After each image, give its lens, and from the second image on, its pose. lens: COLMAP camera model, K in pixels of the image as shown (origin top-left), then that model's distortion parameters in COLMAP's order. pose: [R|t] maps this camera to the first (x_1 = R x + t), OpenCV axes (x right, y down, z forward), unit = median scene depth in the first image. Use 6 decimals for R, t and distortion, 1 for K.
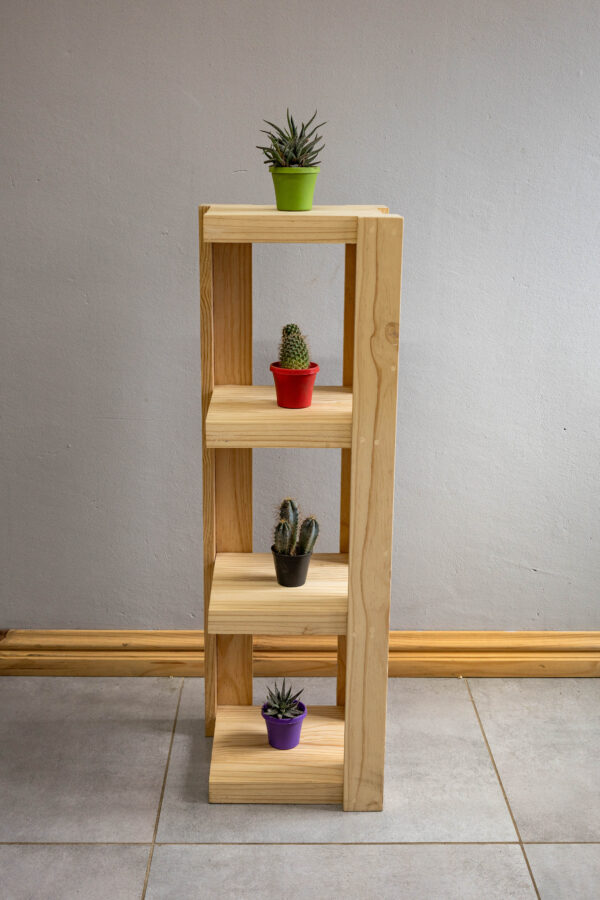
lens RADIAL K [[1122.3, 0, 300.0], [0, 1122.3, 450.0], [0, 0, 1]] dist [0.009227, -0.043704]
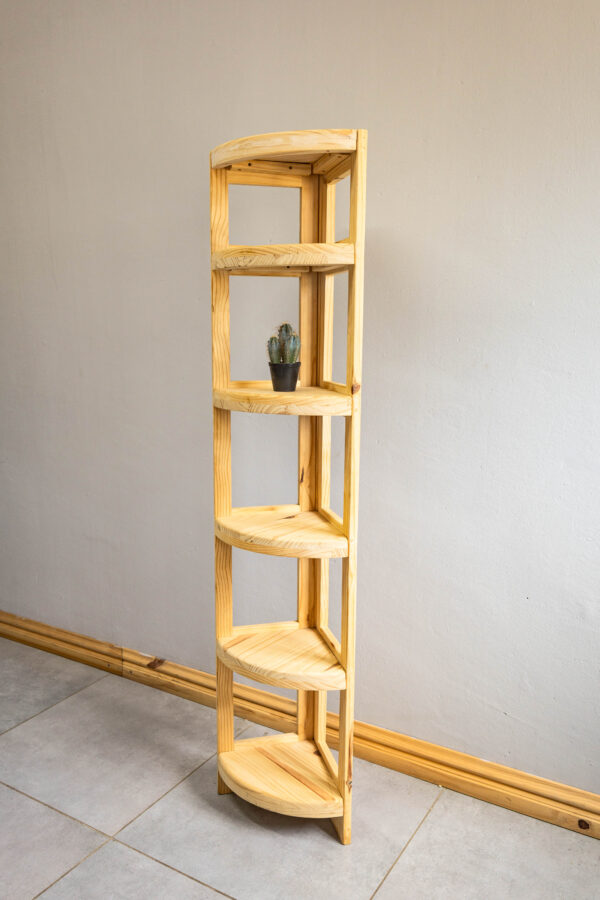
lens RADIAL K [[723.8, 0, 300.0], [0, 723.8, 450.0], [0, 0, 1]] dist [0.032199, -0.047527]
pose [[0.844456, 0.078665, -0.529817, 0.477271], [-0.133622, 0.988822, -0.066160, -0.100621], [0.518690, 0.126664, 0.845527, 0.247066]]
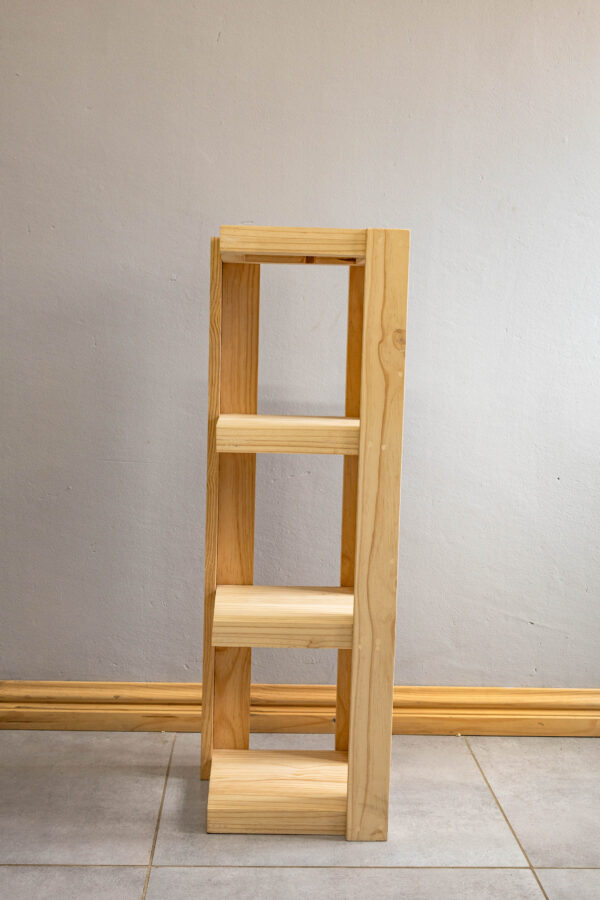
lens RADIAL K [[1122.3, 0, 300.0], [0, 1122.3, 450.0], [0, 0, 1]] dist [0.009227, -0.043704]
pose [[0.999494, 0.014489, 0.028301, -0.031802], [-0.009569, 0.985938, -0.166838, 0.144279], [-0.030321, 0.166482, 0.985578, -0.003970]]
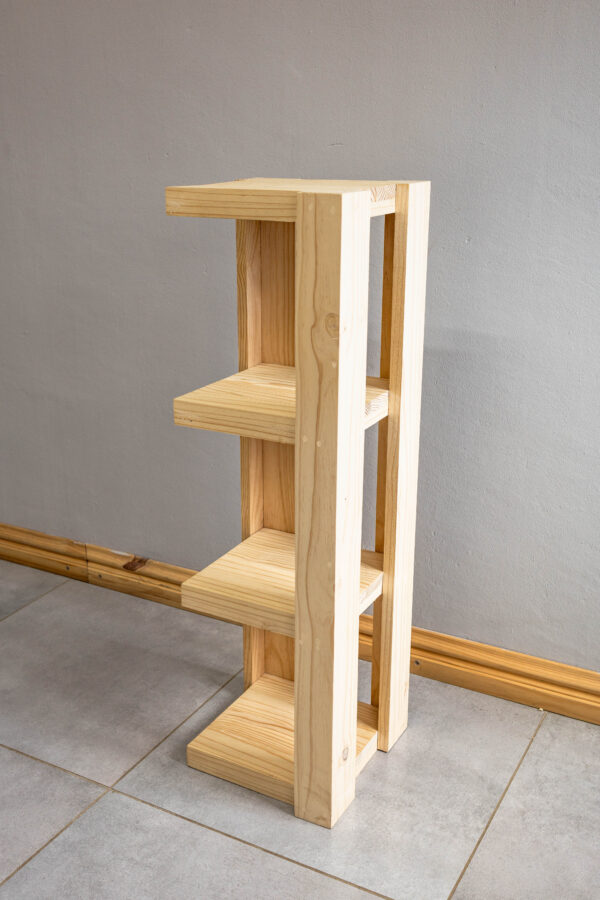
lens RADIAL K [[955.3, 0, 300.0], [0, 955.3, 450.0], [0, 0, 1]] dist [0.016759, -0.037394]
pose [[0.869190, 0.145932, -0.472454, 0.365382], [-0.119947, 0.989147, 0.084858, -0.056925], [0.479710, -0.017088, 0.877261, 0.270703]]
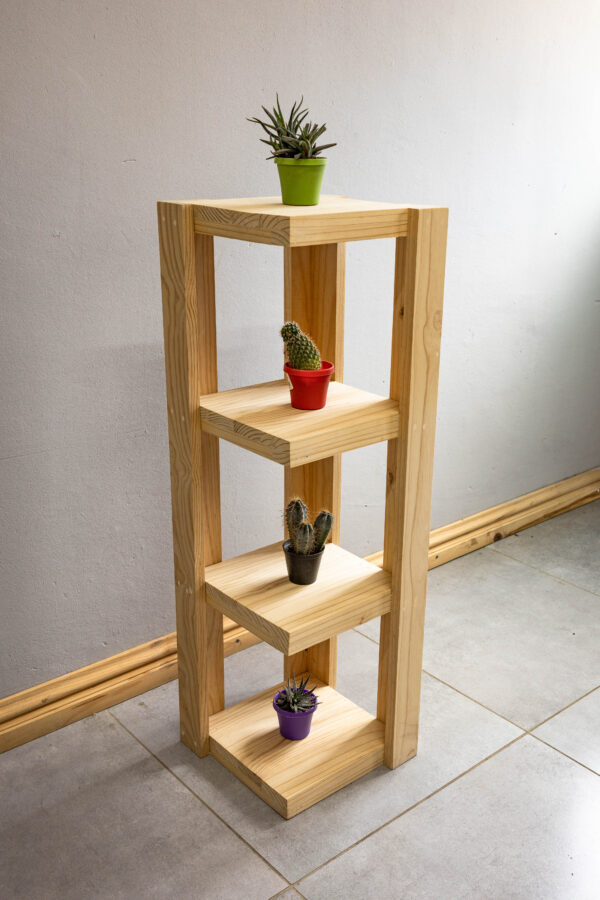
lens RADIAL K [[919.1, 0, 300.0], [0, 919.1, 450.0], [0, 0, 1]] dist [0.040018, -0.045893]
pose [[0.771684, -0.212110, 0.599594, -0.466216], [0.163057, 0.977220, 0.135842, -0.104368], [-0.614749, -0.007060, 0.788691, 0.343051]]
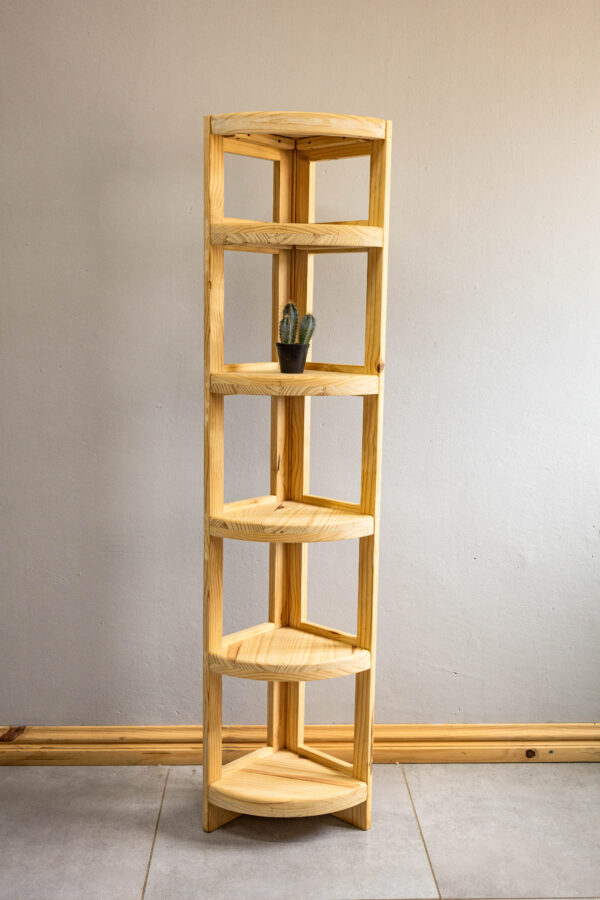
lens RADIAL K [[979.2, 0, 300.0], [0, 979.2, 450.0], [0, 0, 1]] dist [0.032244, -0.038802]
pose [[0.999791, -0.002537, 0.020285, 0.019617], [0.004945, 0.992815, -0.119558, -0.009991], [-0.019836, 0.119633, 0.992620, -0.116189]]
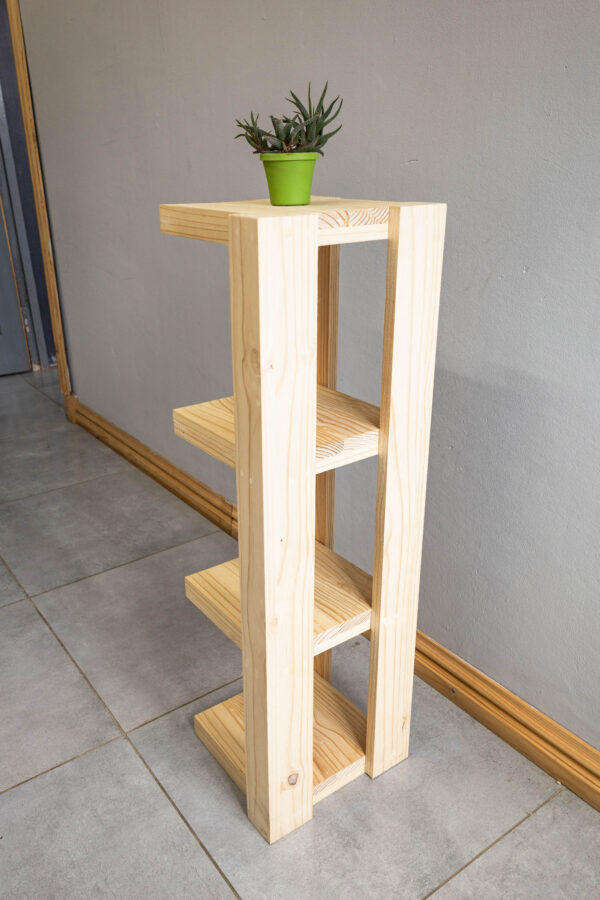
lens RADIAL K [[731.4, 0, 300.0], [0, 731.4, 450.0], [0, 0, 1]] dist [0.045981, -0.051372]
pose [[0.580320, 0.294279, -0.759361, 0.447572], [-0.201377, 0.955327, 0.216326, -0.139578], [0.789098, 0.027379, 0.613657, 0.588212]]
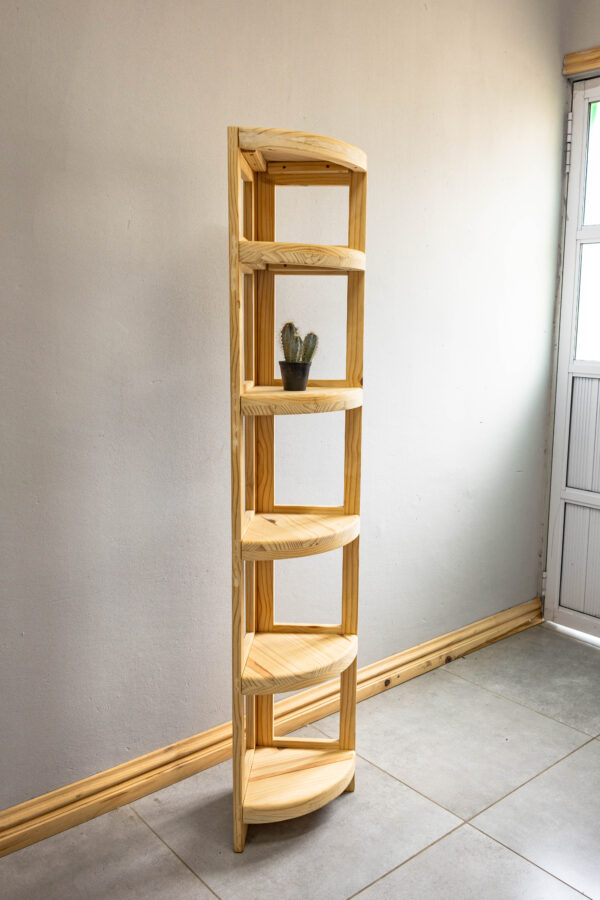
lens RADIAL K [[765.0, 0, 300.0], [0, 765.0, 450.0], [0, 0, 1]] dist [0.003970, -0.024372]
pose [[0.774886, -0.110884, 0.622299, -0.493827], [0.169577, 0.984871, -0.035668, -0.120517], [-0.608930, 0.133166, 0.781966, 0.256064]]
